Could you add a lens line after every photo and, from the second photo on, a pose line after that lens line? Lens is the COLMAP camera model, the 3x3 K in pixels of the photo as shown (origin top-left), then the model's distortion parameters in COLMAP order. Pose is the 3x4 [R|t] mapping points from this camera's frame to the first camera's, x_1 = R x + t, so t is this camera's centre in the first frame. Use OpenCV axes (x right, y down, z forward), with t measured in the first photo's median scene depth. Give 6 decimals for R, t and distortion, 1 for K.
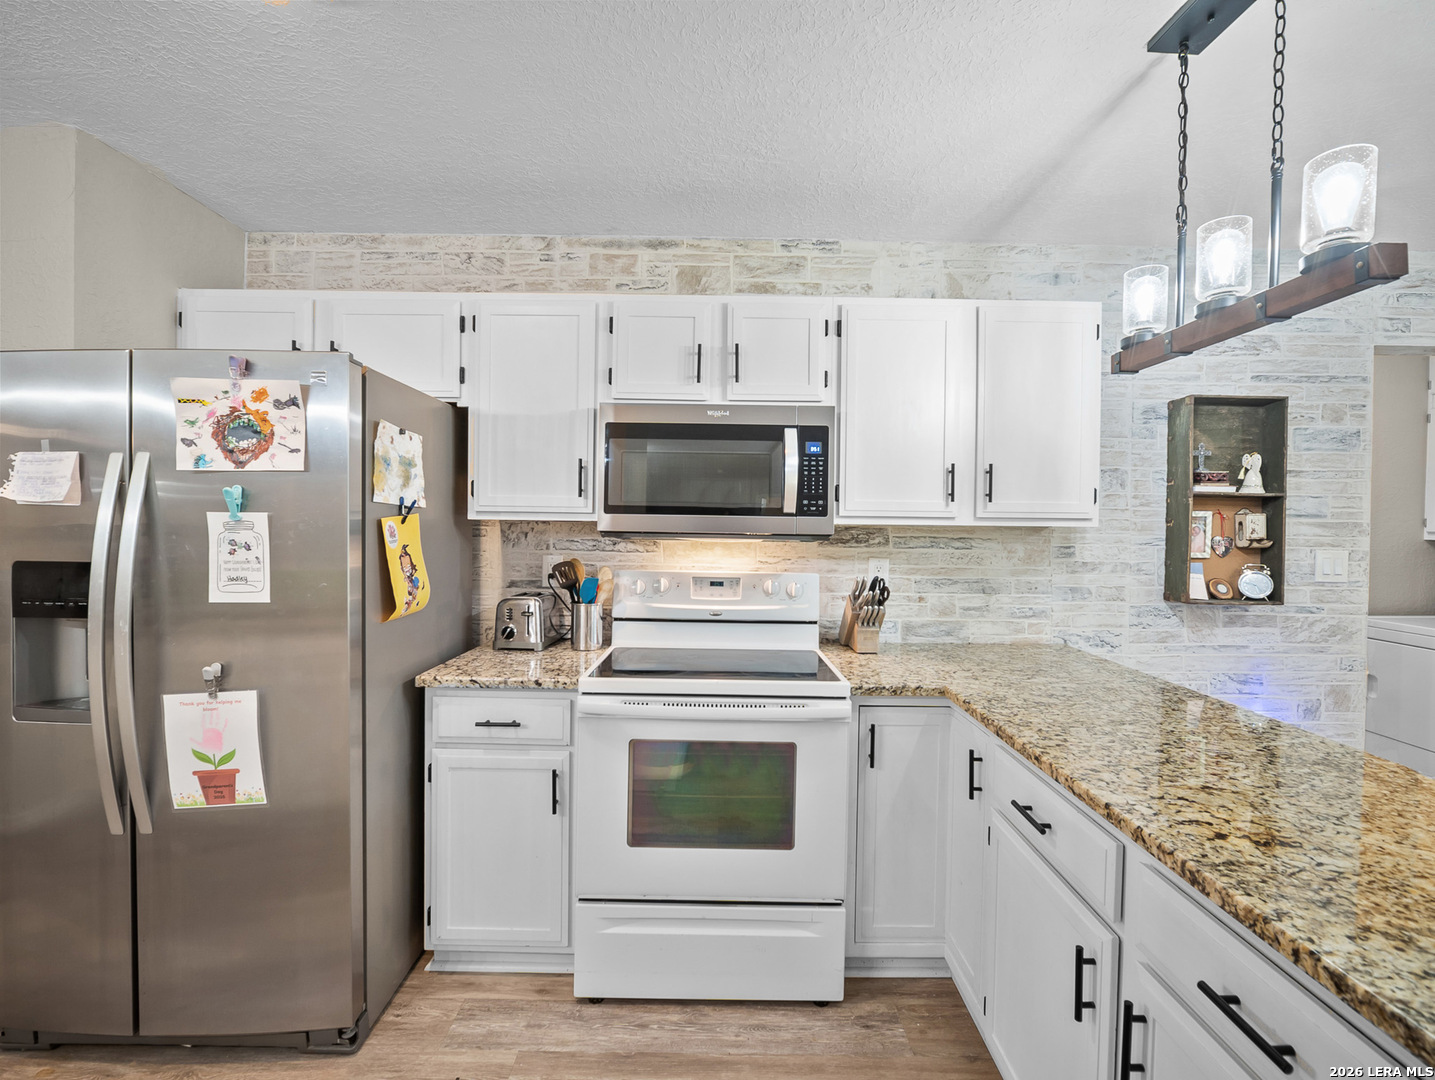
lens RADIAL K [[643.1, 0, 726.5], [0, 643.1, 533.0], [0, 0, 1]] dist [-0.021946, 0.006556]
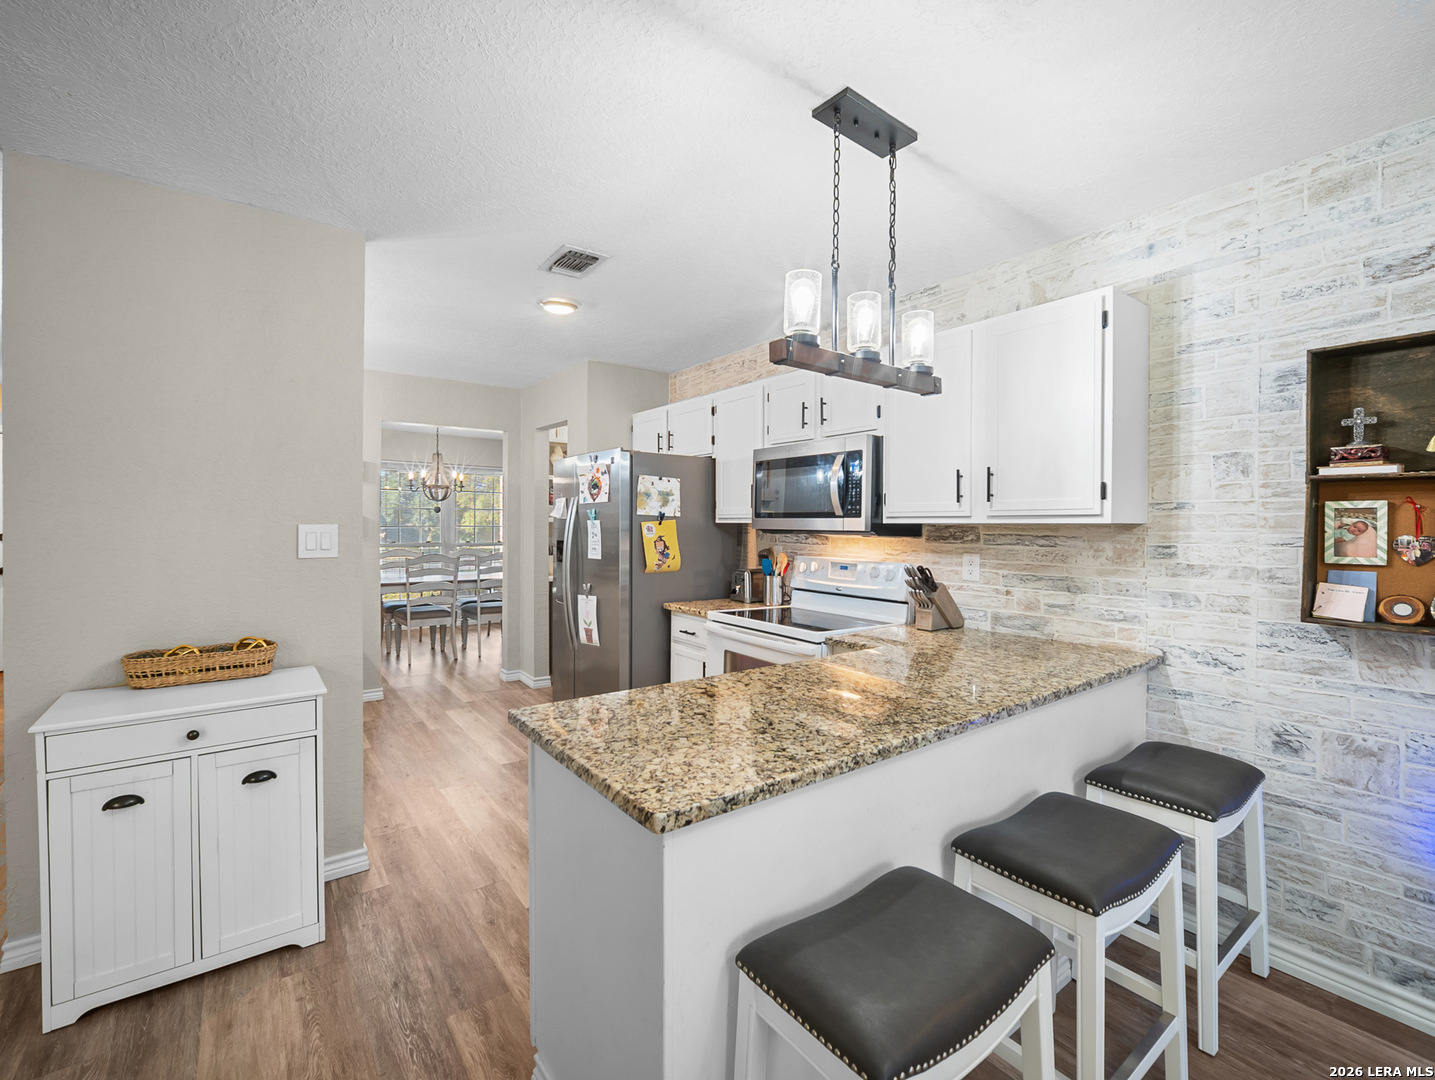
lens RADIAL K [[643.1, 0, 726.5], [0, 643.1, 533.0], [0, 0, 1]] dist [-0.021946, 0.006556]
pose [[0.598170, 0.001899, -0.801367, 0.918757], [-0.008706, 0.999954, -0.004128, 0.012578], [0.801322, 0.009446, 0.598159, -0.018596]]
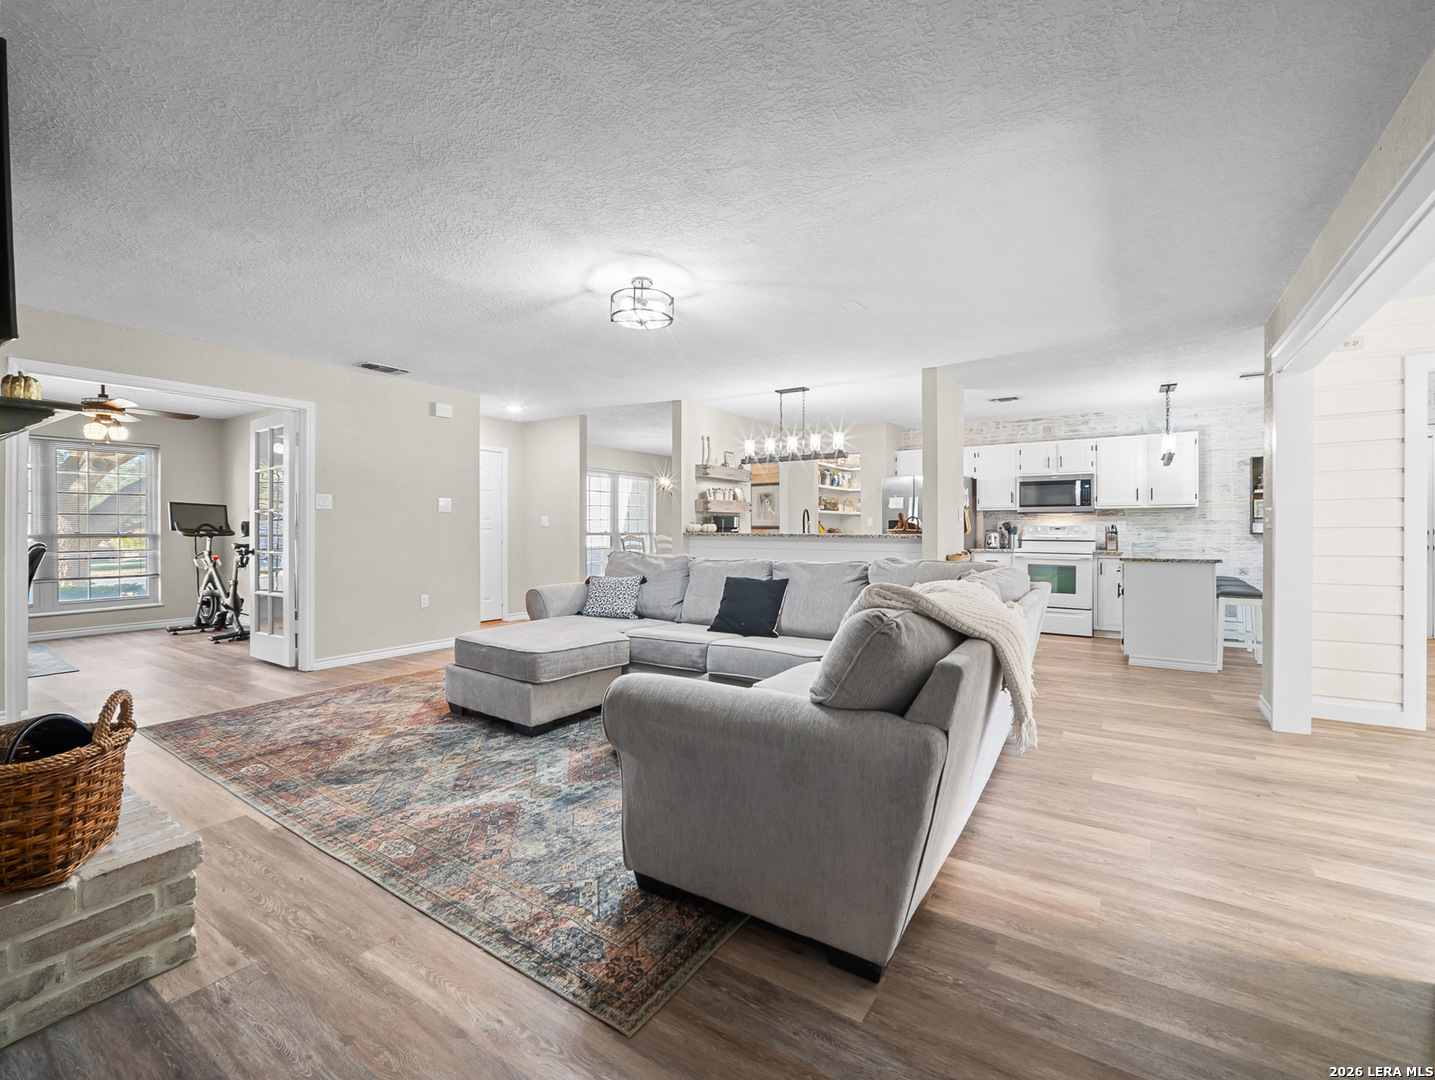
lens RADIAL K [[636.7, 0, 721.0], [0, 636.7, 525.4], [0, 0, 1]] dist [-0.016571, 0.000461]
pose [[0.829883, -0.016926, -0.557680, 0.342985], [0.006594, 0.999767, -0.020530, 0.114019], [0.557898, 0.013361, 0.829802, -2.460468]]
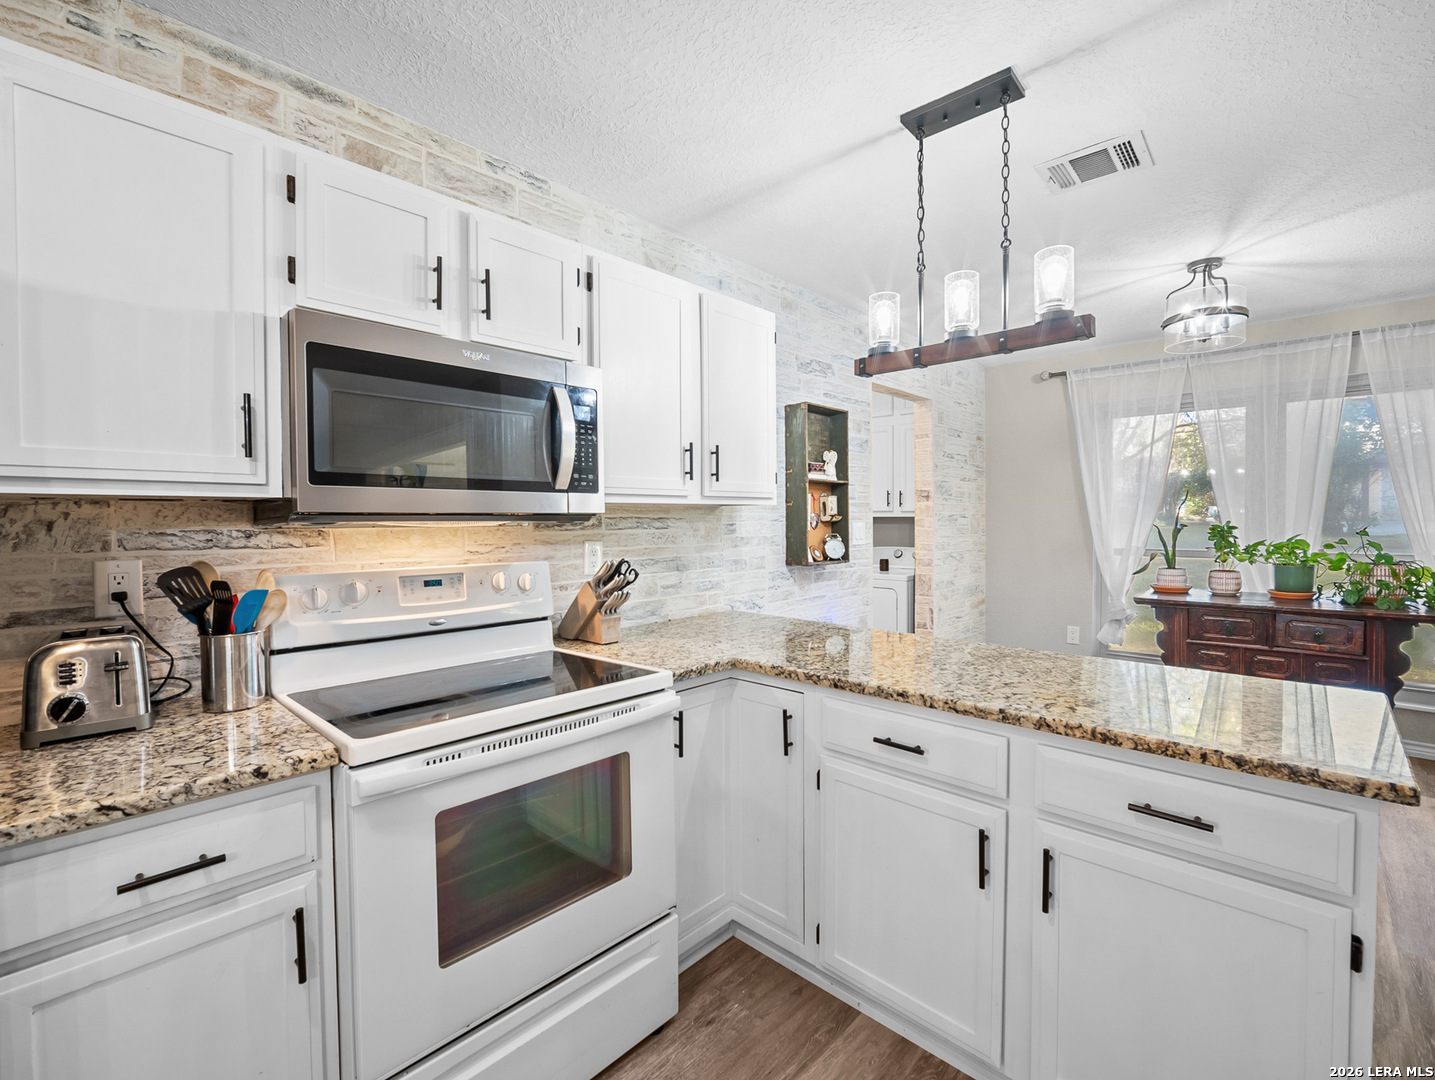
lens RADIAL K [[643.1, 0, 726.5], [0, 643.1, 533.0], [0, 0, 1]] dist [-0.021946, 0.006556]
pose [[0.688590, -0.033558, 0.724374, -0.315045], [0.025991, 0.999429, 0.021593, 0.012853], [-0.724685, 0.003958, 0.689069, 0.230603]]
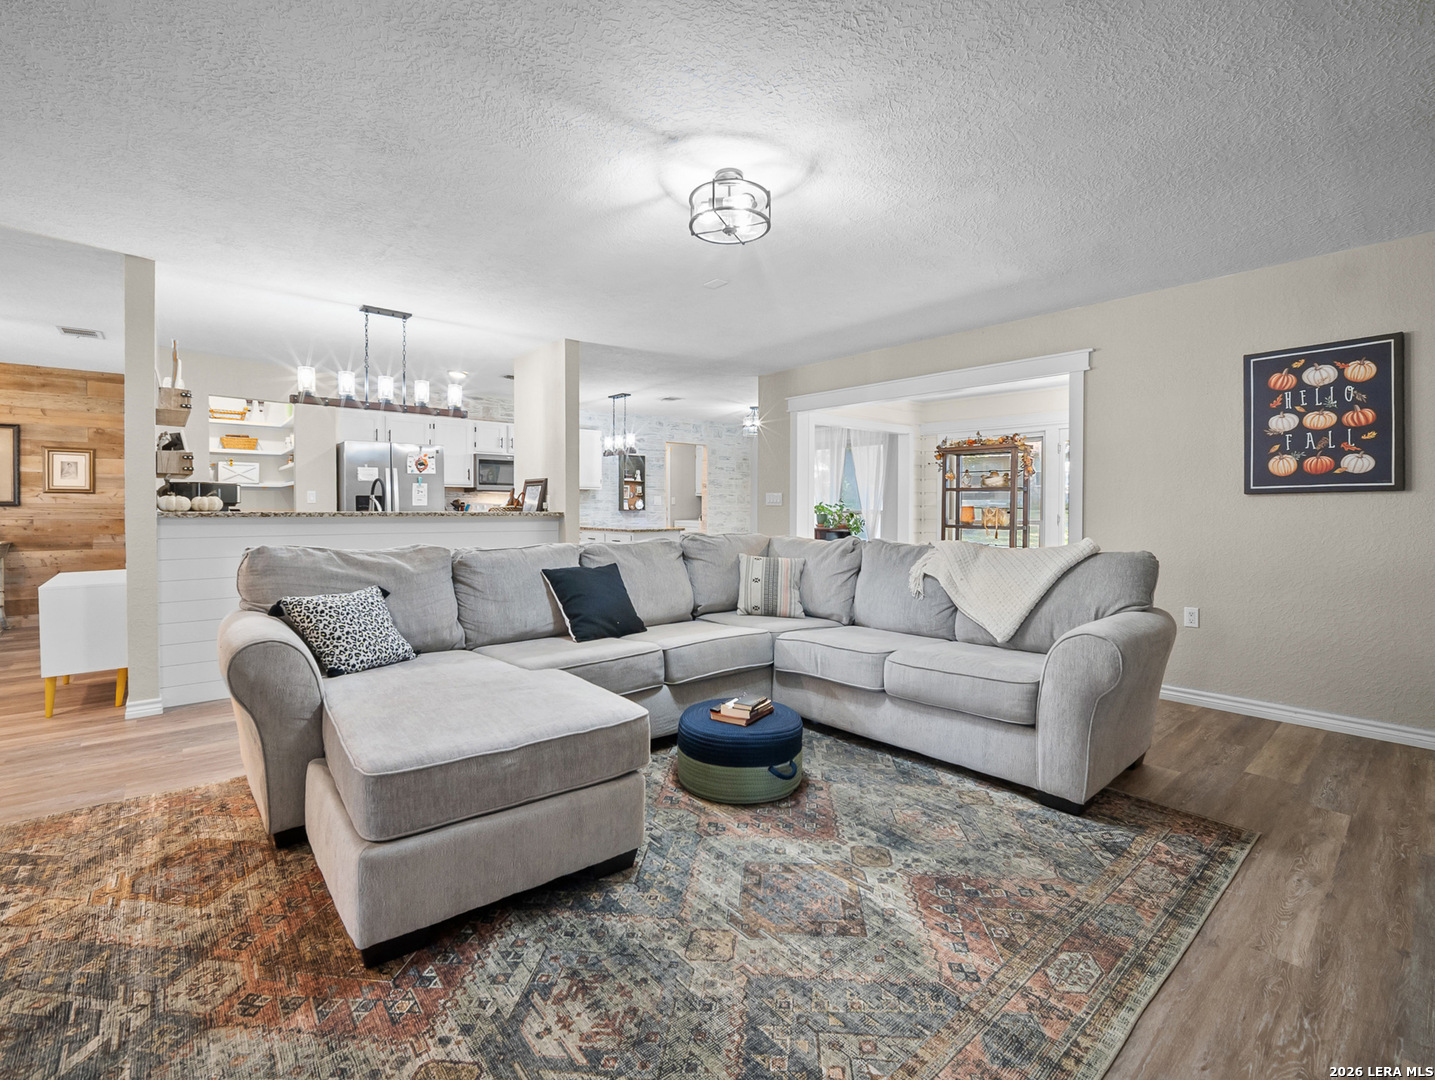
lens RADIAL K [[642.4, 0, 710.7], [0, 642.4, 514.9], [0, 0, 1]] dist [-0.014385, 0.000355]
pose [[0.767626, -0.021695, 0.640531, -1.284280], [0.017267, 0.999764, 0.013170, 0.095956], [-0.640666, 0.000951, 0.767820, -2.199721]]
